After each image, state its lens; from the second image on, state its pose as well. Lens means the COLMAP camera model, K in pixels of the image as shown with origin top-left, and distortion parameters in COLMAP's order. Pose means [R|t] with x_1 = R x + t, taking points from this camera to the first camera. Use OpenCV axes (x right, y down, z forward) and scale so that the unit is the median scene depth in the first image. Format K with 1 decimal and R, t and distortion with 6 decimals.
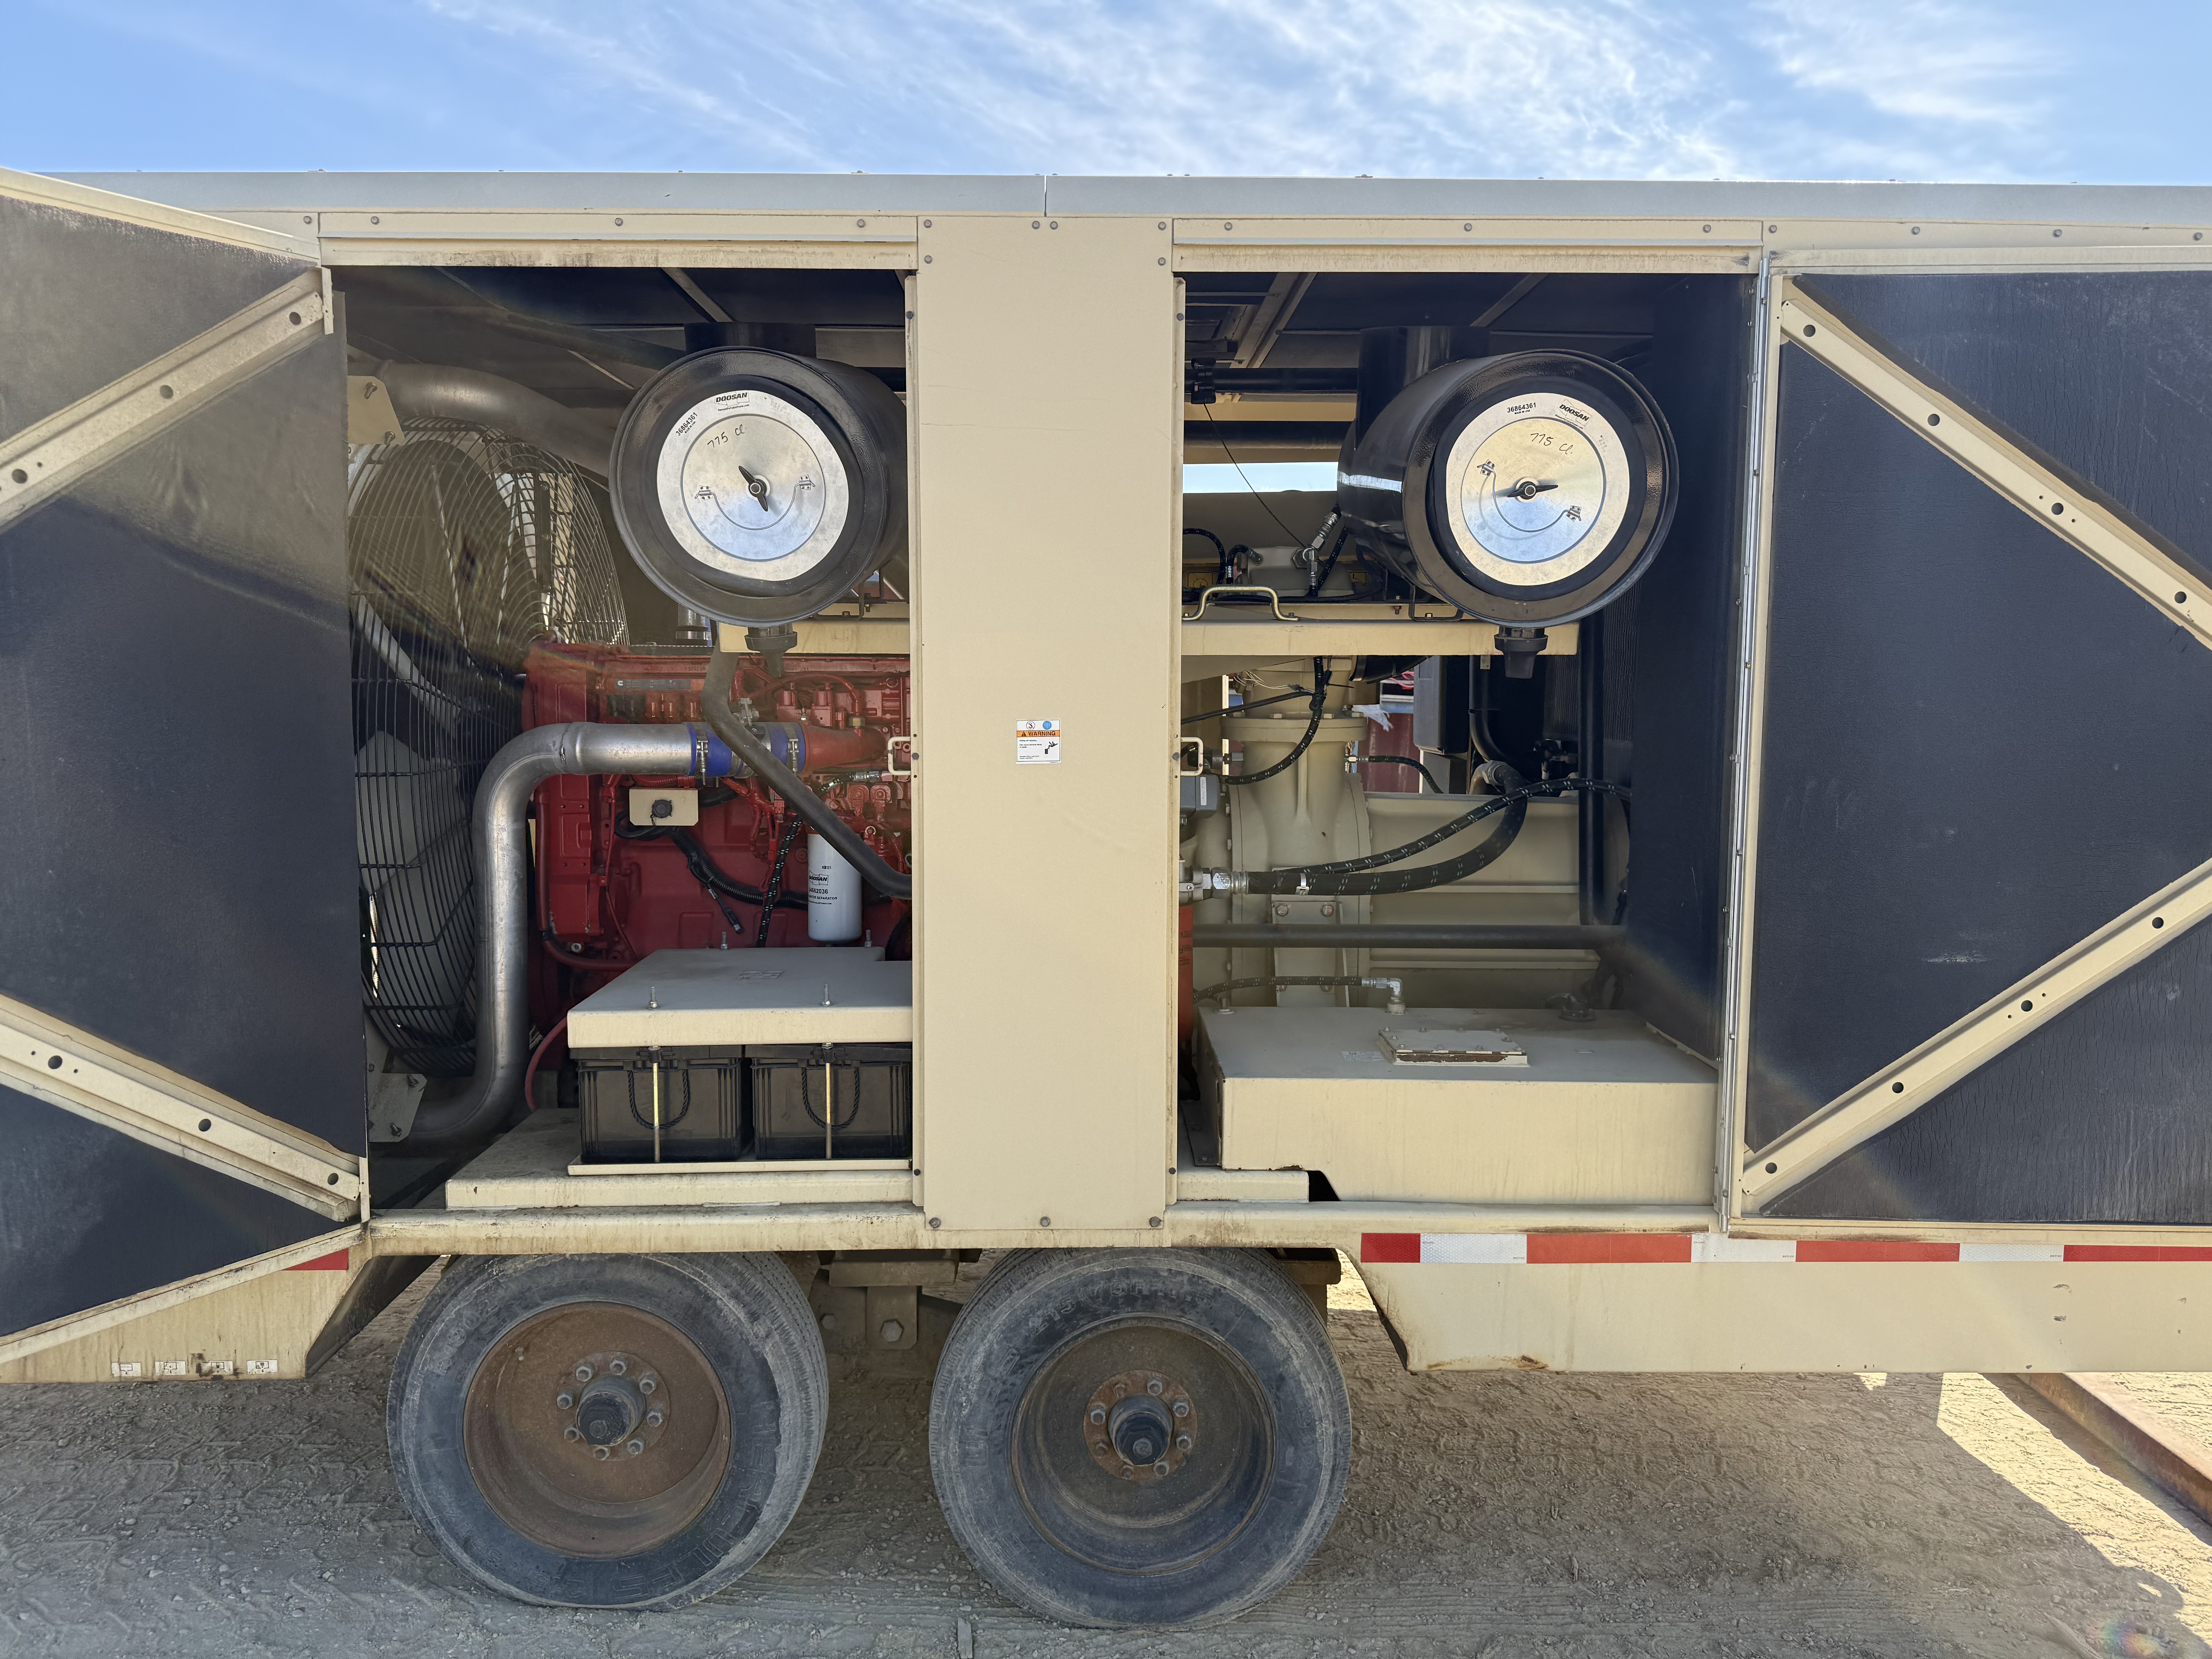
lens RADIAL K [[1589.6, 0, 1146.0], [0, 1589.6, 811.3], [0, 0, 1]] dist [0.022525, -0.029780]
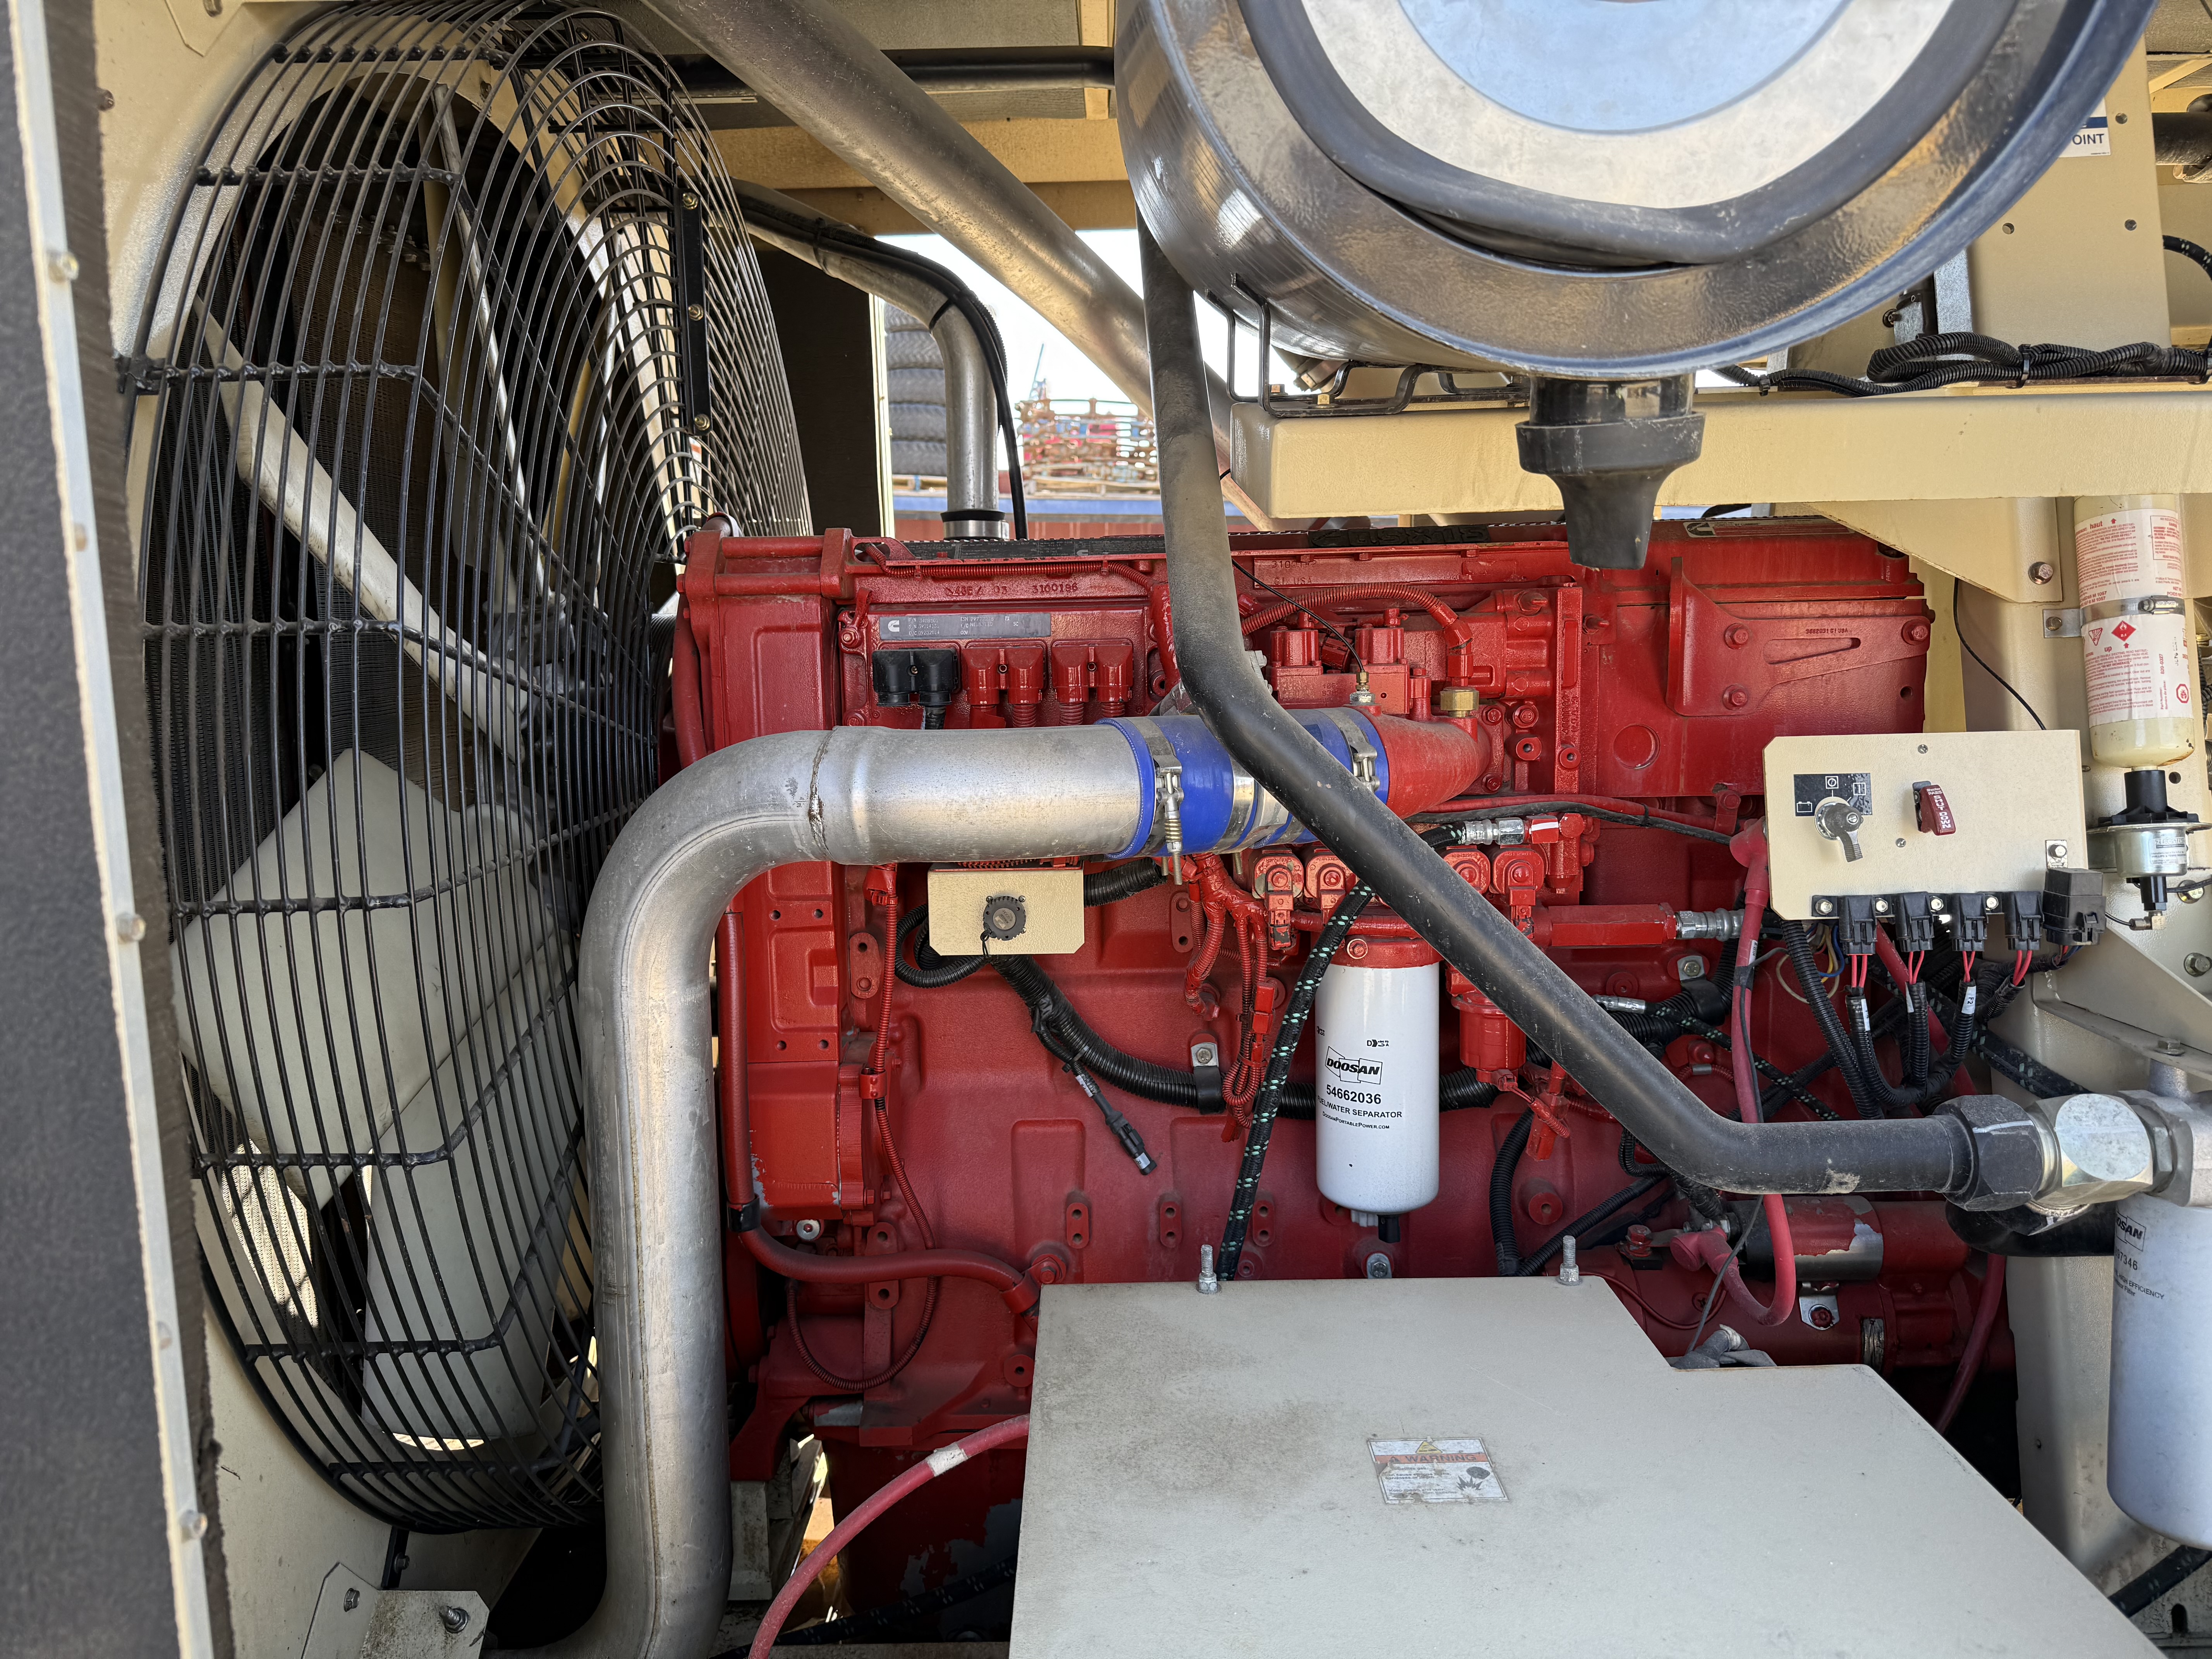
lens RADIAL K [[1589.6, 0, 1105.1], [0, 1589.6, 829.1], [0, 0, 1]] dist [0.022525, -0.029780]
pose [[0.998674, -0.020120, -0.047395, -0.256832], [0.022071, 0.998916, 0.040996, -0.042111], [0.046519, -0.041987, 0.998035, 0.578976]]
